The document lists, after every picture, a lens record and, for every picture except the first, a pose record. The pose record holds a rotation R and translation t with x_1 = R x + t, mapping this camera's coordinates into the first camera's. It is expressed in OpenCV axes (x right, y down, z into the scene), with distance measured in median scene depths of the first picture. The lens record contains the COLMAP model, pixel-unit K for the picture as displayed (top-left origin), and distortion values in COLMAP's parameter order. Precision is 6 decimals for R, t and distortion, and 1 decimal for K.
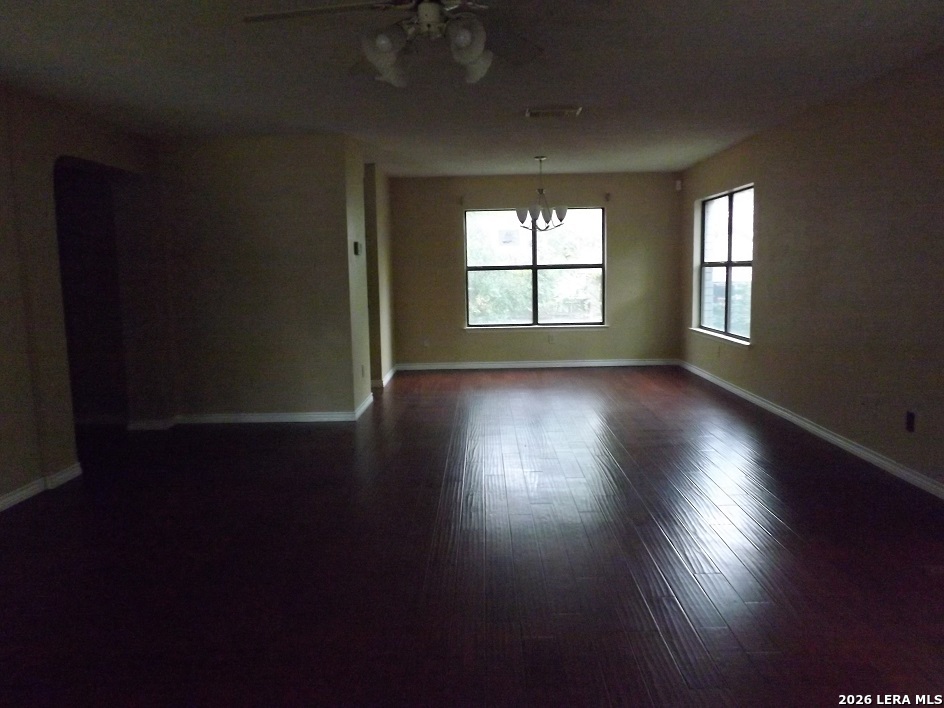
lens RADIAL K [[695.9, 0, 472.0], [0, 695.9, 354.0], [0, 0, 1]] dist [-0.054853, 0.013625]
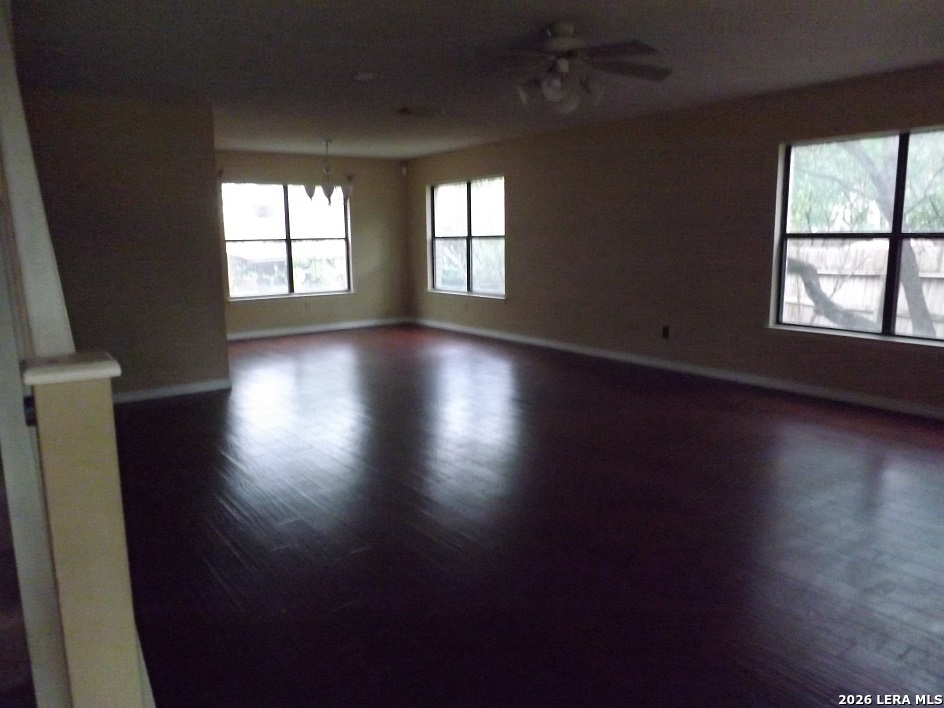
lens RADIAL K [[695.9, 0, 472.0], [0, 695.9, 354.0], [0, 0, 1]] dist [-0.054853, 0.013625]
pose [[0.789298, -0.094143, 0.606751, -0.377346], [0.073369, 0.995557, 0.059028, 0.008429], [-0.609612, -0.002074, 0.792697, -0.021997]]
